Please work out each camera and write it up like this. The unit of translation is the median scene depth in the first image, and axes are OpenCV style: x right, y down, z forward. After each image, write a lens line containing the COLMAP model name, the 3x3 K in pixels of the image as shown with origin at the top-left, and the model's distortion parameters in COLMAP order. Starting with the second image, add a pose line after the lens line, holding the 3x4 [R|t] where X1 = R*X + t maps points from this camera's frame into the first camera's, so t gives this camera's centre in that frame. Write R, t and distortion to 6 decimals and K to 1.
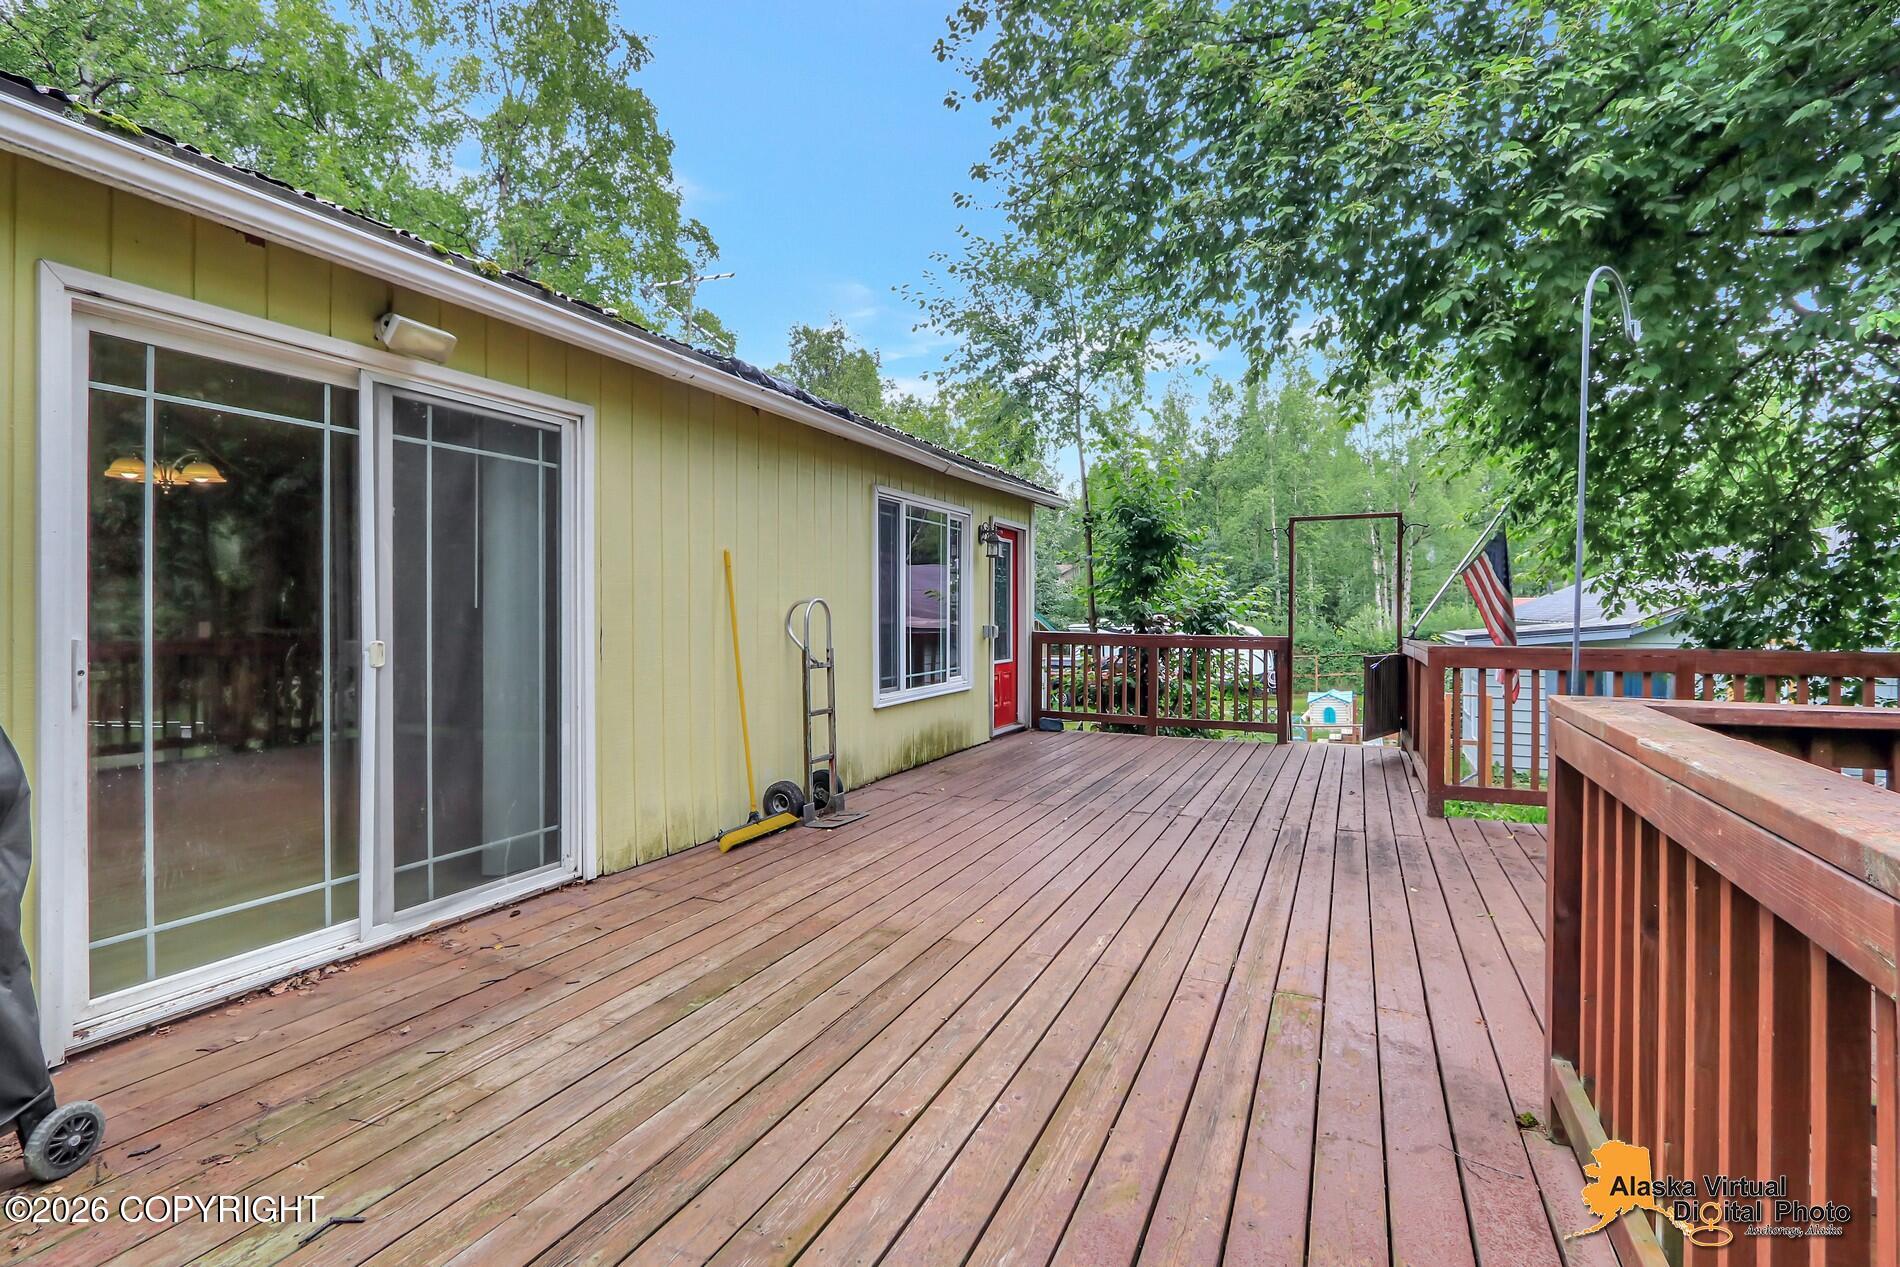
lens RADIAL K [[891.0, 0, 940.8], [0, 891.0, 612.5], [0, 0, 1]] dist [-0.014766, 0.001395]
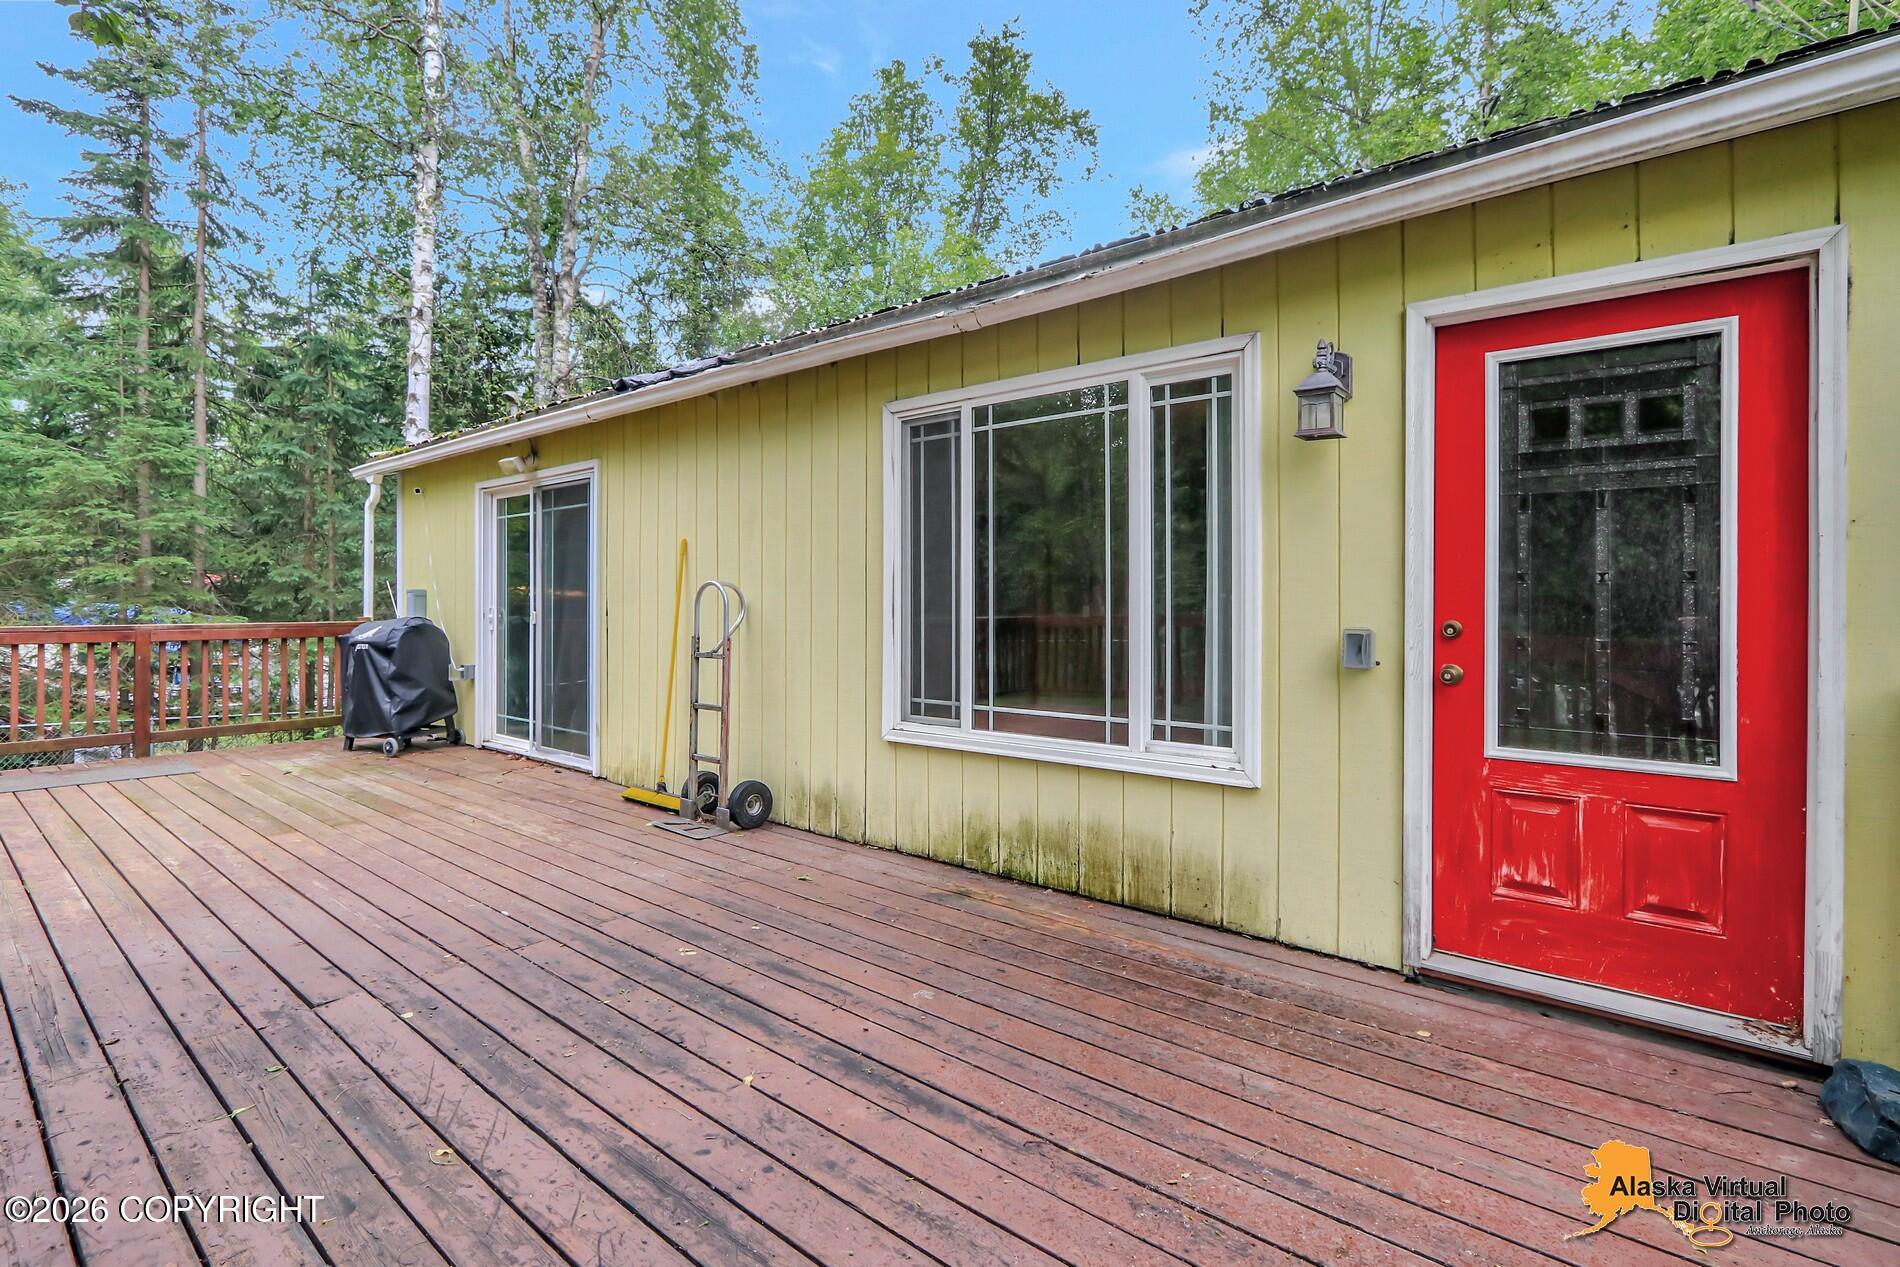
lens RADIAL K [[903.5, 0, 950.1], [0, 903.5, 605.1], [0, 0, 1]] dist [-0.015660, 0.001740]
pose [[-0.259465, 0.007748, -0.965721, 0.912049], [0.002126, 0.999970, 0.007452, 0.002860], [0.965750, -0.000120, -0.259474, 1.970333]]
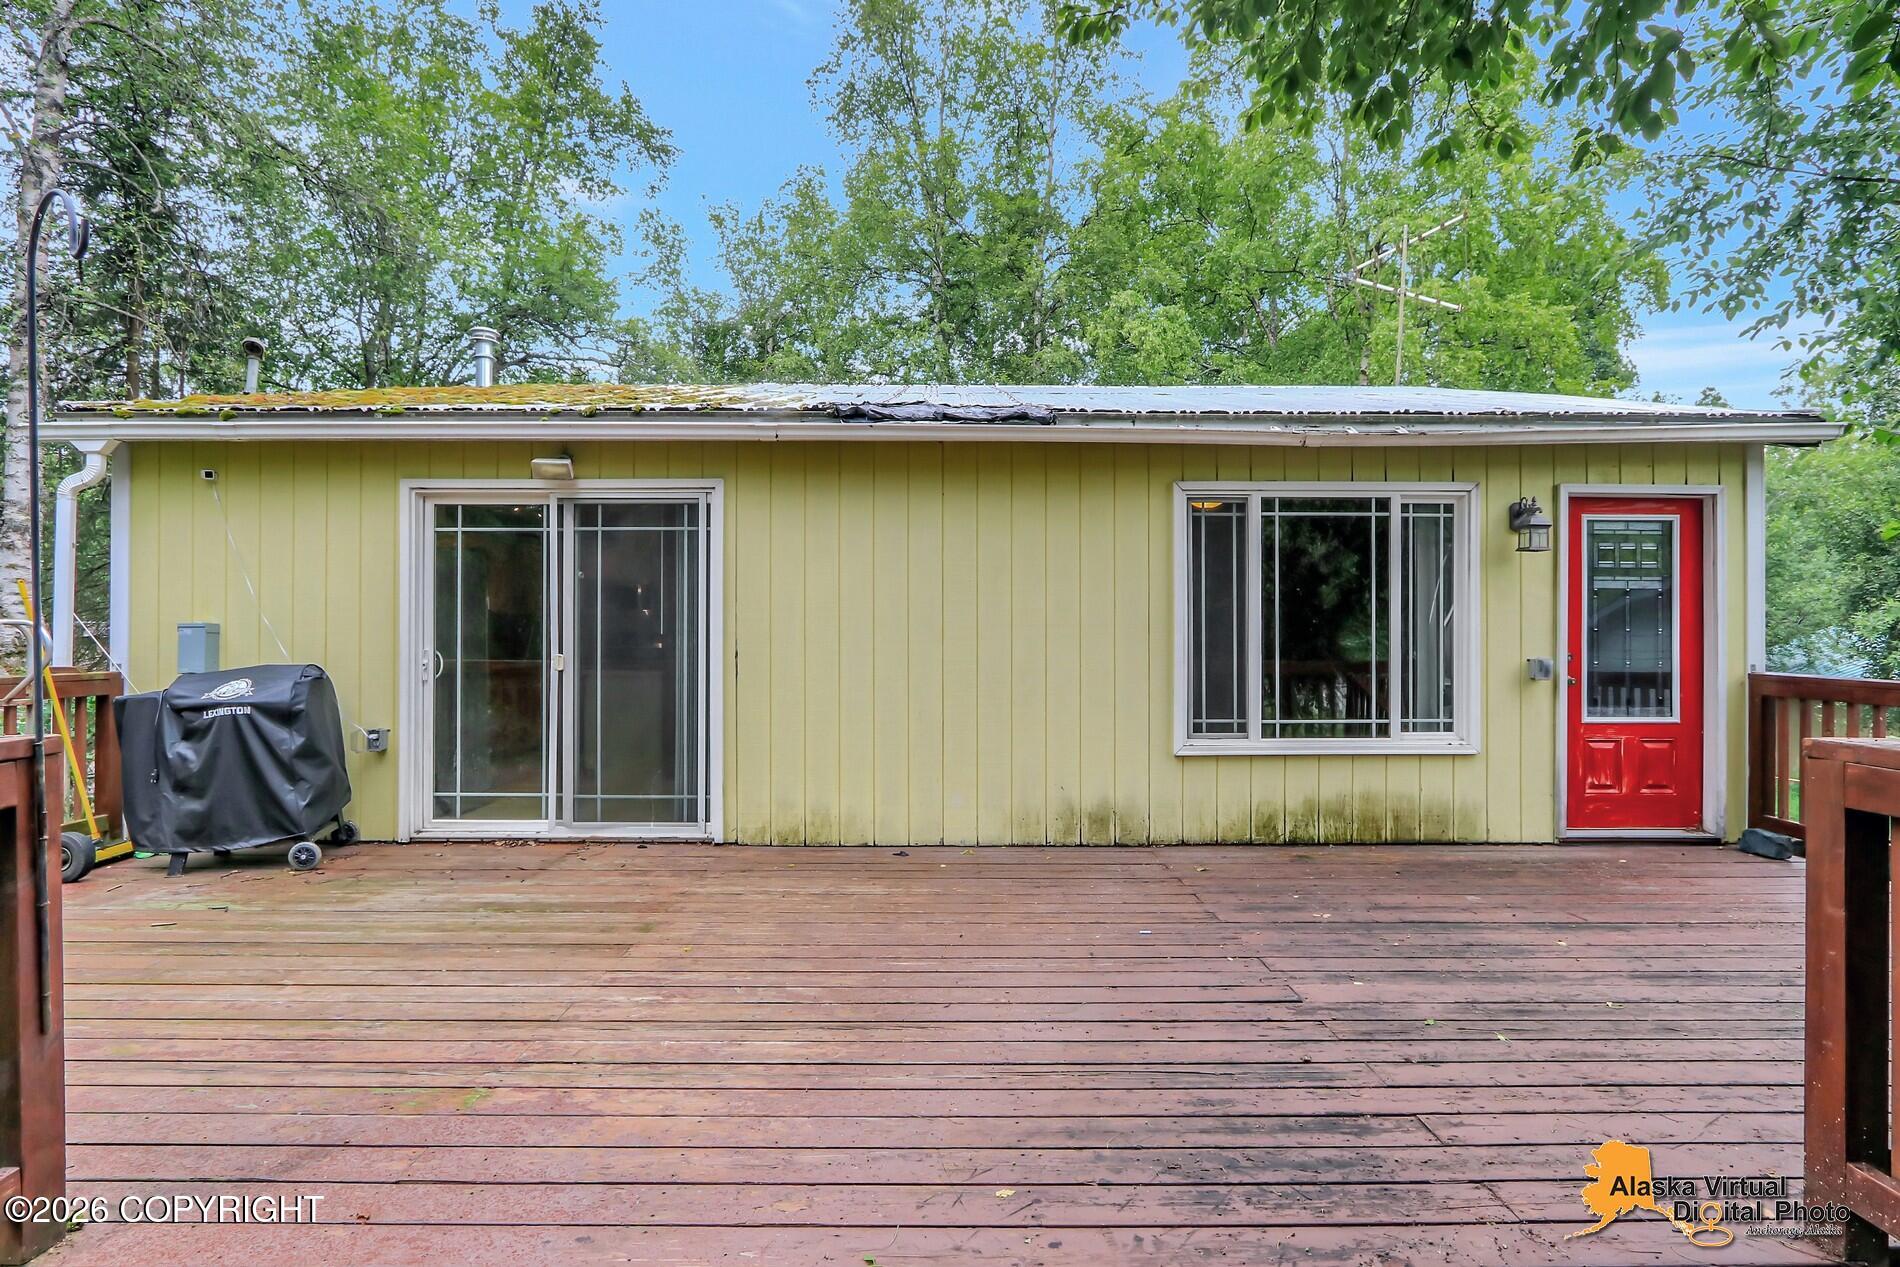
lens RADIAL K [[923.7, 0, 950.0], [0, 923.7, 633.5], [0, 0, 1]] dist [-0.012484, -0.000104]
pose [[0.427142, 0.000736, -0.904184, 0.973596], [-0.001311, 0.999999, 0.000194, -0.006524], [0.904184, 0.001103, 0.427143, 0.728613]]
